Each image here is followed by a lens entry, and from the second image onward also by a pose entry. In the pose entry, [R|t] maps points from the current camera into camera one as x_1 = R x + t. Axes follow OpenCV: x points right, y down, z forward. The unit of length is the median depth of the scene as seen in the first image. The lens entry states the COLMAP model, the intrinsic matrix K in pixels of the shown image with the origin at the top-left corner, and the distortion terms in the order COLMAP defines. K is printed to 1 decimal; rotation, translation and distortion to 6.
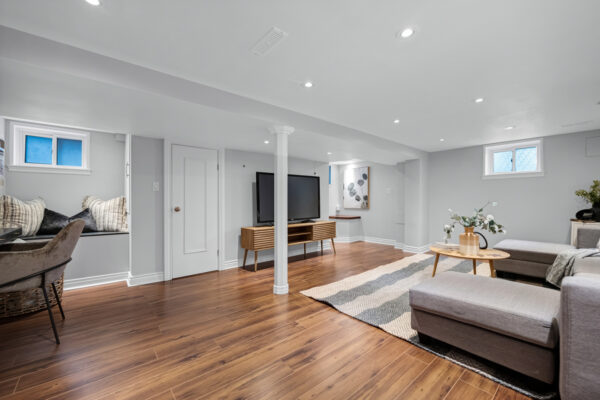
lens RADIAL K [[255.2, 0, 294.8], [0, 255.2, 200.0], [0, 0, 1]] dist [0.000524, -0.000065]
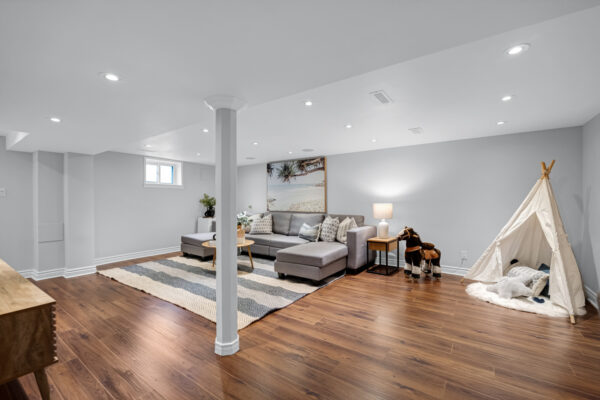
lens RADIAL K [[244.8, 0, 300.0], [0, 244.8, 200.0], [0, 0, 1]] dist [-0.000853, -0.000145]
pose [[-0.267448, 0.016616, 0.963429, -0.586528], [-0.005352, 0.999810, -0.018729, -0.008122], [-0.963557, -0.010165, -0.267309, 0.816511]]
